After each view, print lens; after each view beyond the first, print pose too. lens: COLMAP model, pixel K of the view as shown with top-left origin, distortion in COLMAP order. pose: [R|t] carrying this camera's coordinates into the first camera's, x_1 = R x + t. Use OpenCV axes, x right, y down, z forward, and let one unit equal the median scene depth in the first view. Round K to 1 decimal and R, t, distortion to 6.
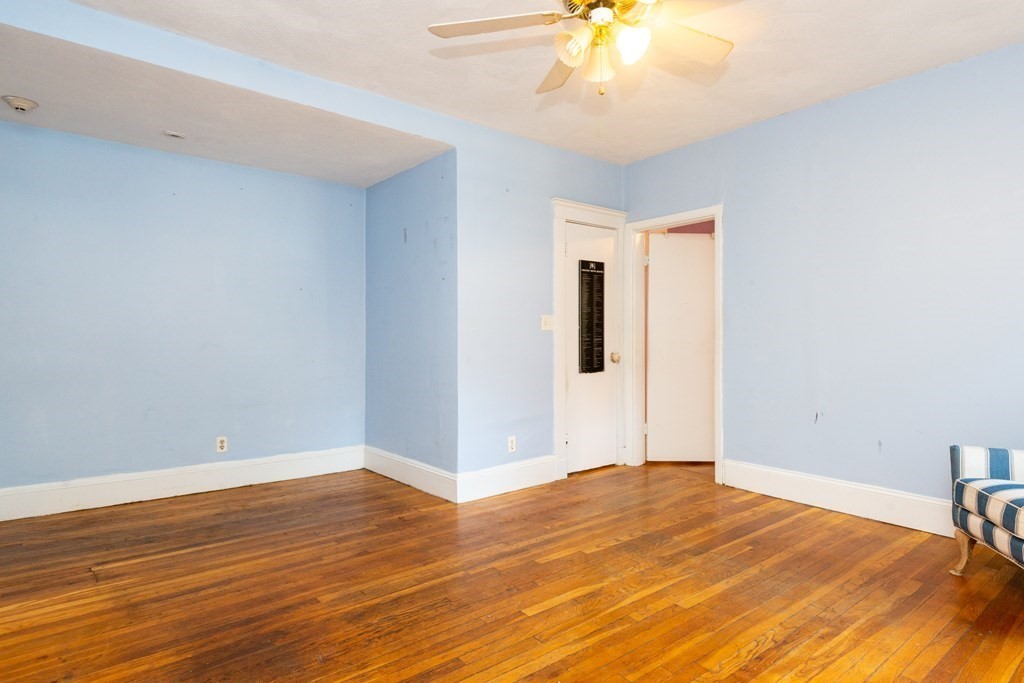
lens RADIAL K [[562.5, 0, 512.8], [0, 562.5, 341.4], [0, 0, 1]] dist [0.034825, -0.011443]
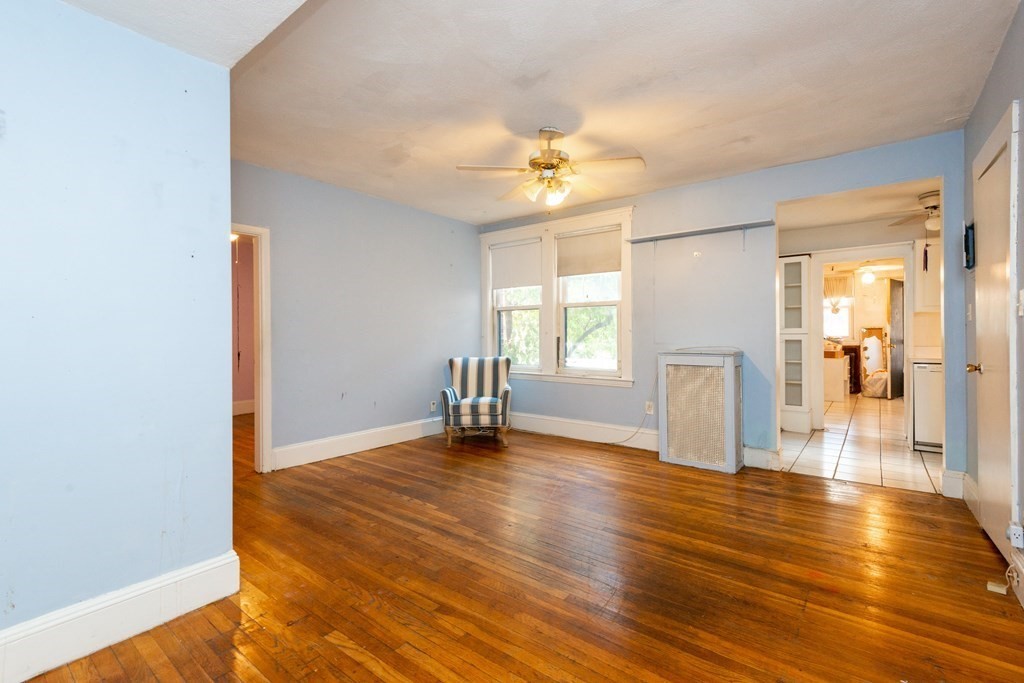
lens RADIAL K [[463.1, 0, 508.9], [0, 463.1, 335.6], [0, 0, 1]] dist [0.021438, -0.003978]
pose [[-0.199999, 0.000009, 0.979796, -0.892164], [0.012688, 0.999916, 0.002580, -0.024706], [-0.979714, 0.012948, -0.199982, 0.973446]]
